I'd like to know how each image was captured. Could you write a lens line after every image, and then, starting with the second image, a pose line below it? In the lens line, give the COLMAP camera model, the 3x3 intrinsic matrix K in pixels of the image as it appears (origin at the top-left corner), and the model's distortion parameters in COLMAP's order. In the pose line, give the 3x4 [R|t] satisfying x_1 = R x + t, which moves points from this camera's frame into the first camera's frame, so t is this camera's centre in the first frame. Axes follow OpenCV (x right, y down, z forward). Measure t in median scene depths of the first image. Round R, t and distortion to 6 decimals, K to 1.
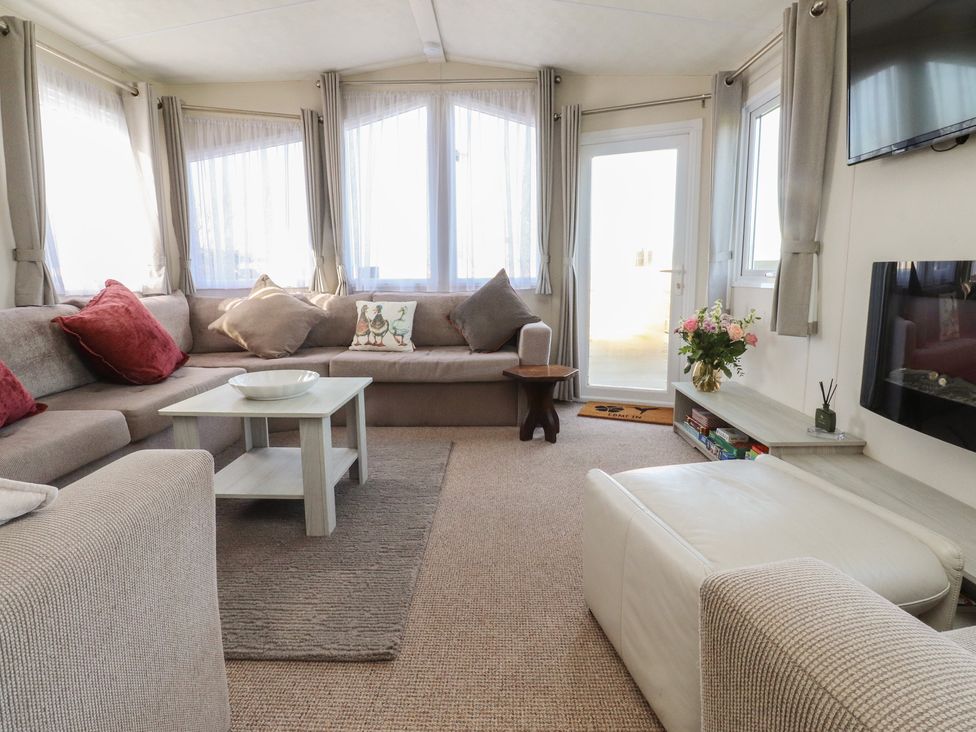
lens RADIAL K [[521.2, 0, 481.4], [0, 521.2, 347.9], [0, 0, 1]] dist [0.007062, -0.015093]
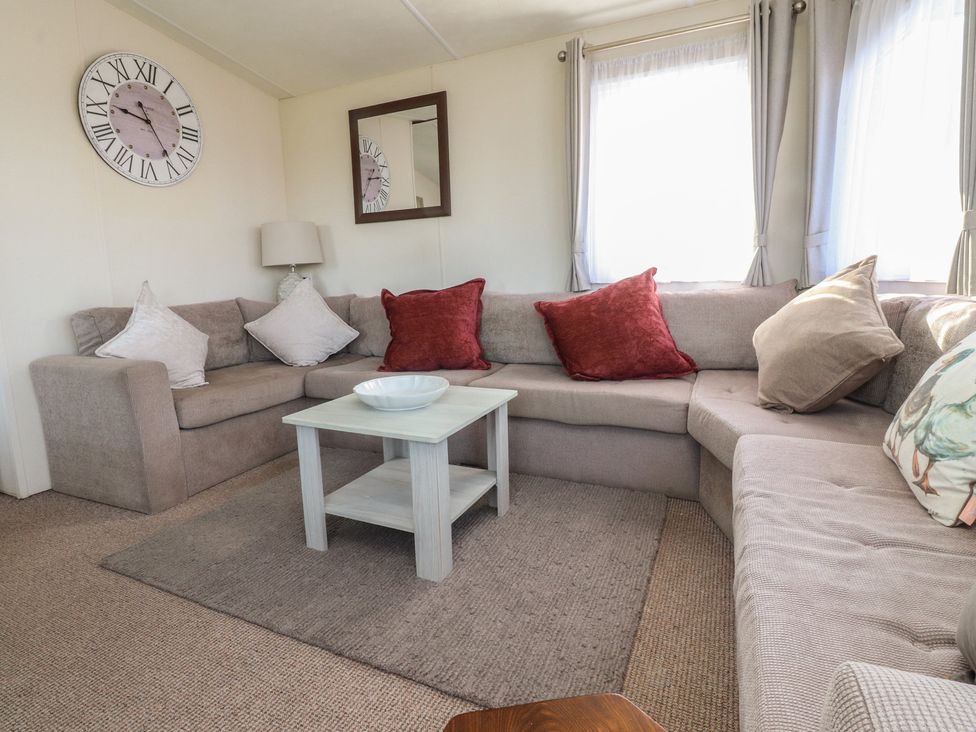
lens RADIAL K [[521.2, 0, 481.4], [0, 521.2, 347.9], [0, 0, 1]] dist [0.007062, -0.015093]
pose [[-0.400187, 0.154732, -0.903276, 0.230275], [-0.092641, 0.973764, 0.207851, -0.133558], [0.911739, 0.166860, -0.375353, 0.934352]]
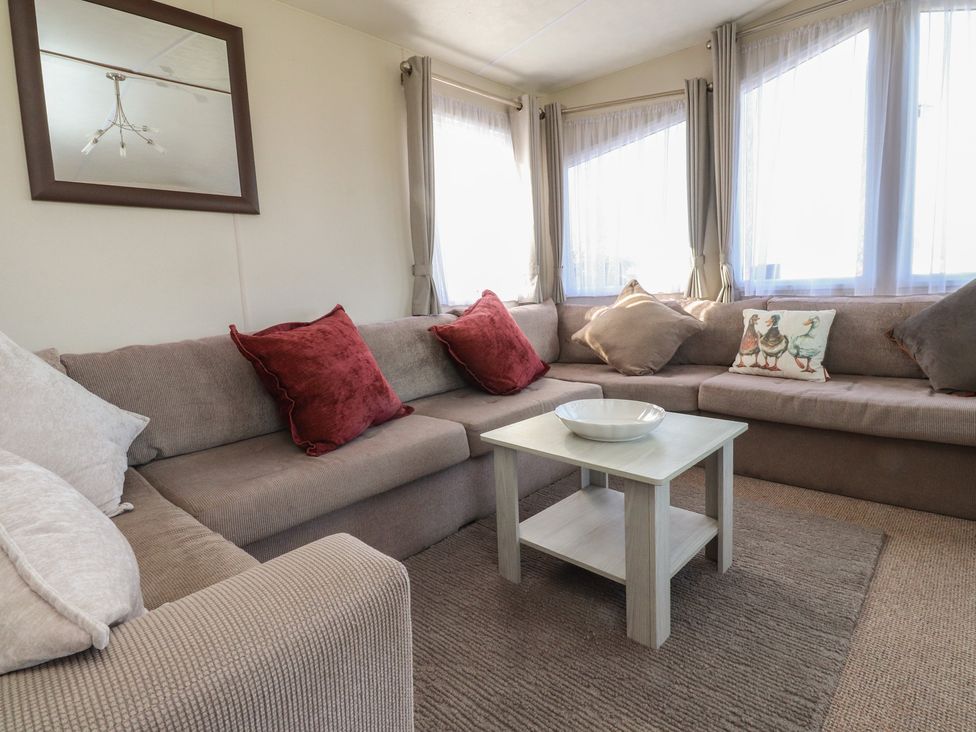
lens RADIAL K [[521.2, 0, 481.4], [0, 521.2, 347.9], [0, 0, 1]] dist [0.007062, -0.015093]
pose [[0.746327, 0.050930, -0.663627, -0.013454], [-0.055707, 0.998349, 0.013969, -0.024211], [0.663244, 0.026544, 0.747933, 0.178865]]
